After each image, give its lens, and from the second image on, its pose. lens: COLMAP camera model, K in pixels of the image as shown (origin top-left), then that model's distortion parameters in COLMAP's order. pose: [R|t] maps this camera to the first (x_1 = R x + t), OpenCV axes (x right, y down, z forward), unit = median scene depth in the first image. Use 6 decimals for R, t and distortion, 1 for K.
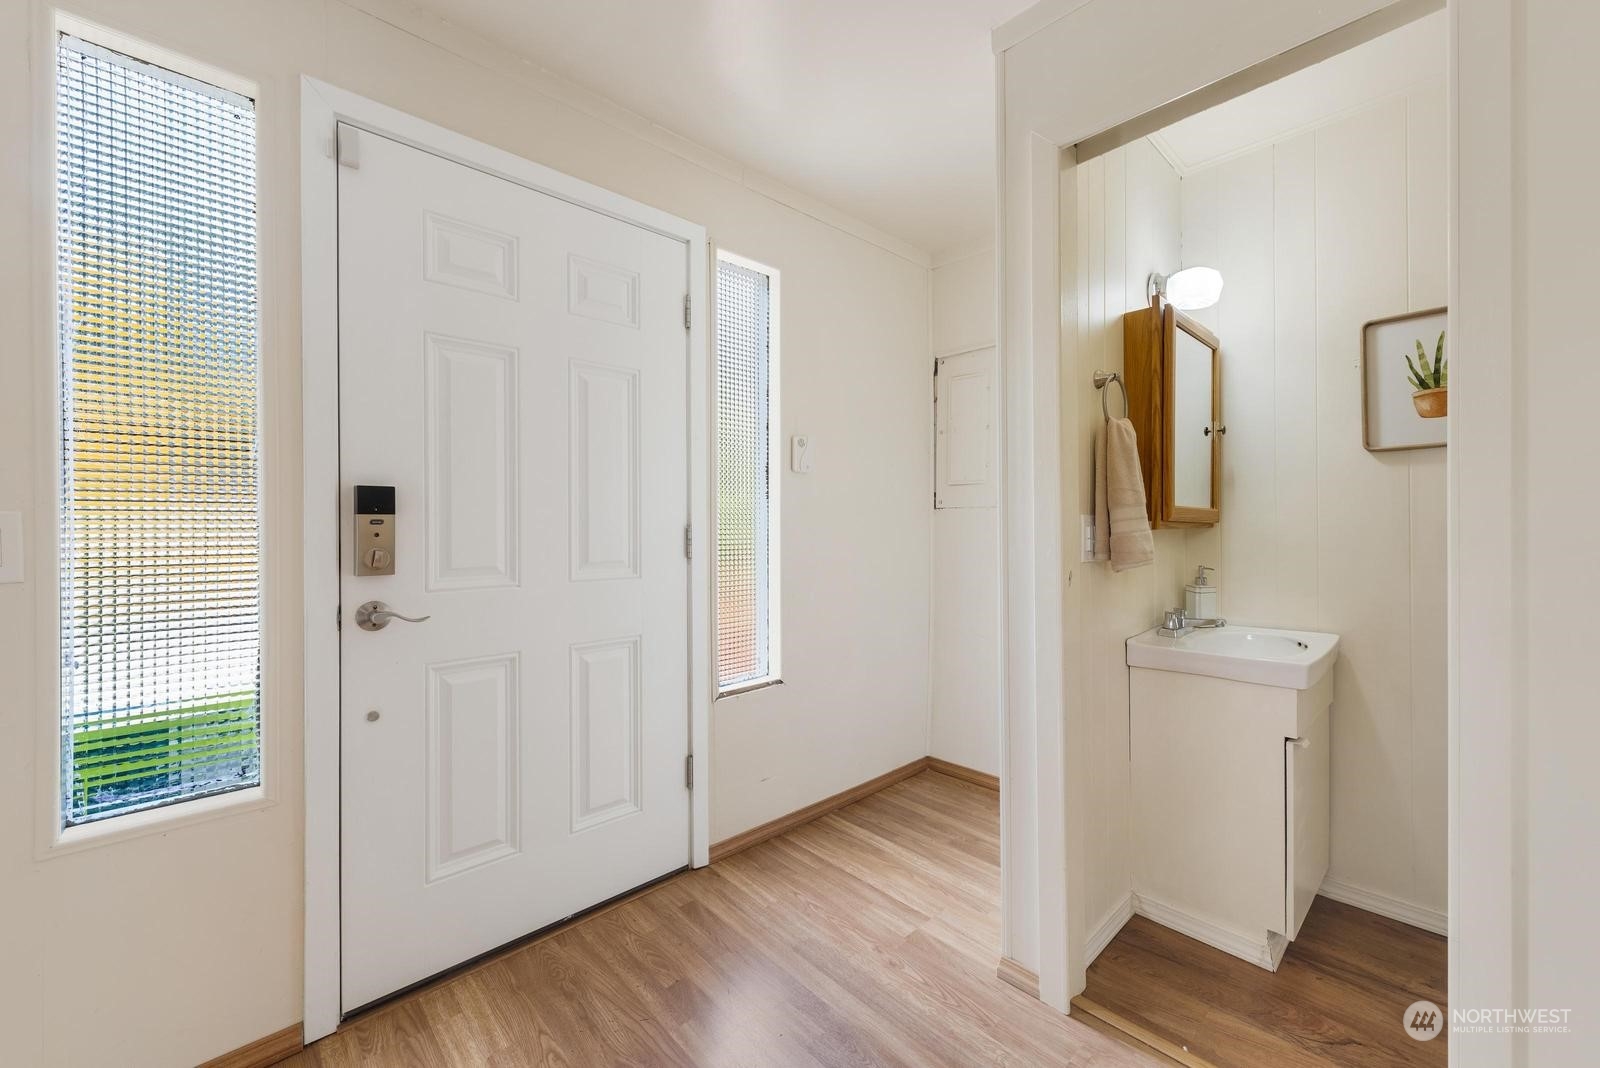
lens RADIAL K [[672.0, 0, 800.0], [0, 672.0, 534.0], [0, 0, 1]] dist [0.000379, -0.000105]
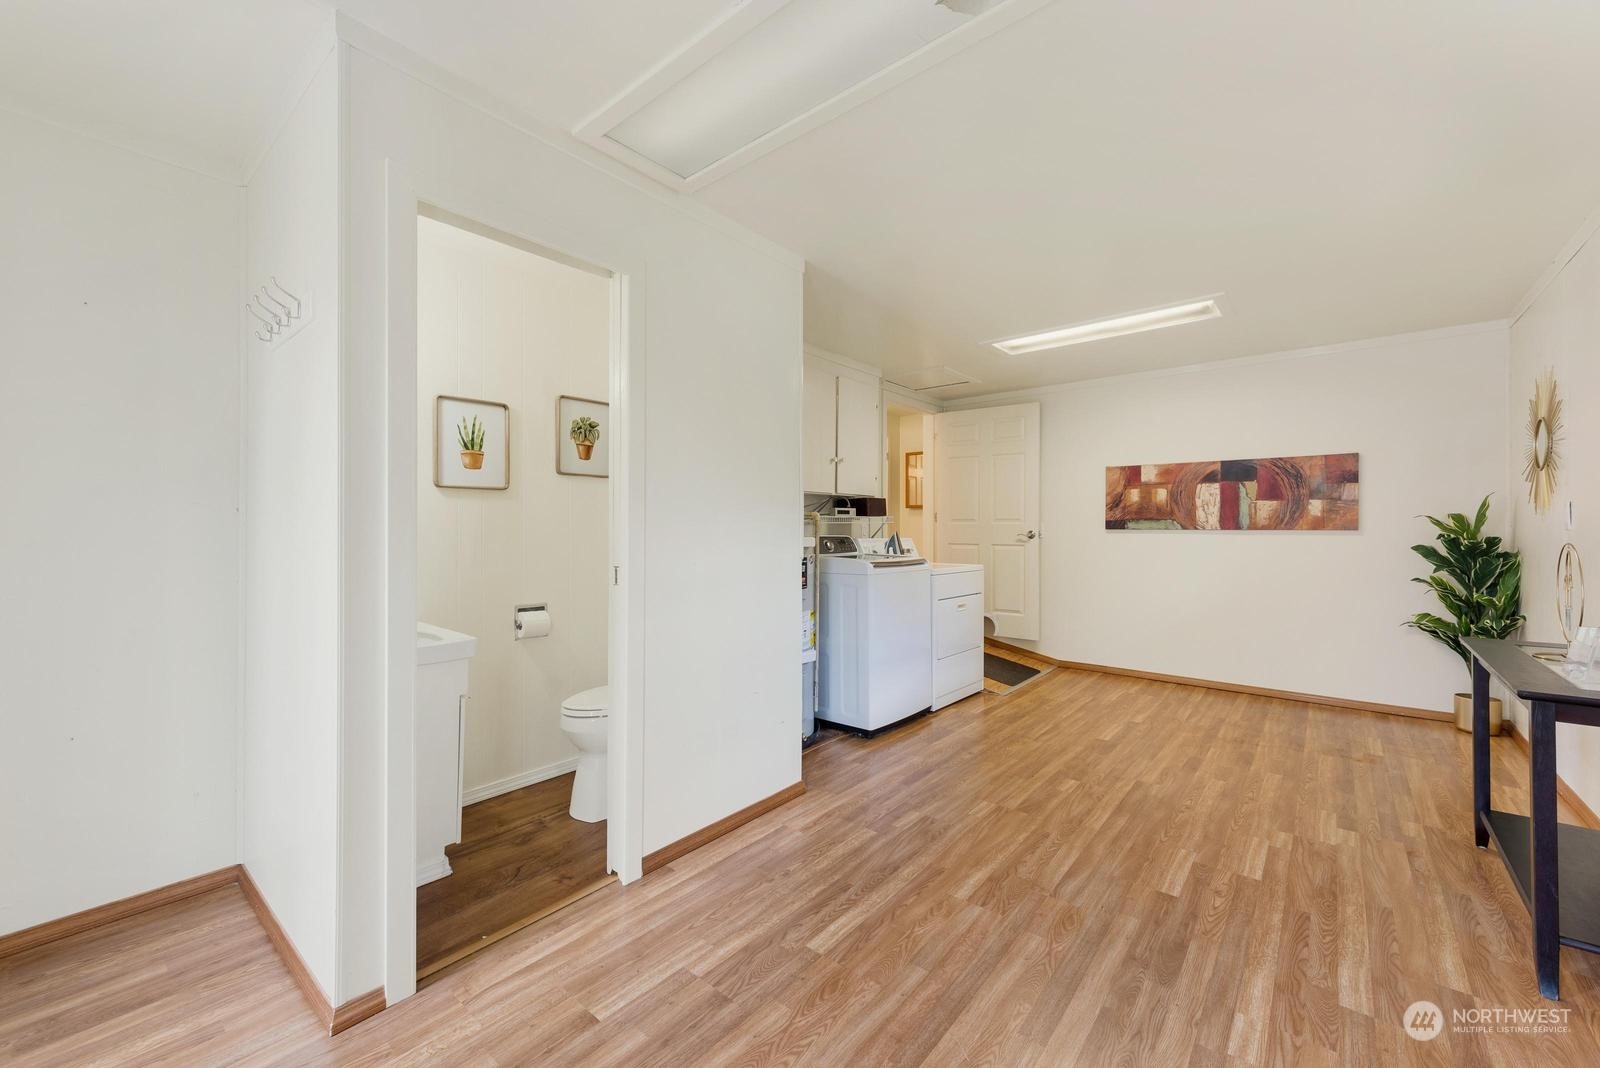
lens RADIAL K [[672.0, 0, 800.0], [0, 672.0, 534.0], [0, 0, 1]] dist [0.000379, -0.000105]
pose [[-0.174948, 0.003673, 0.984571, -0.716923], [0.002851, 0.999991, -0.003224, -0.016971], [-0.984574, 0.002243, -0.174957, 0.531756]]
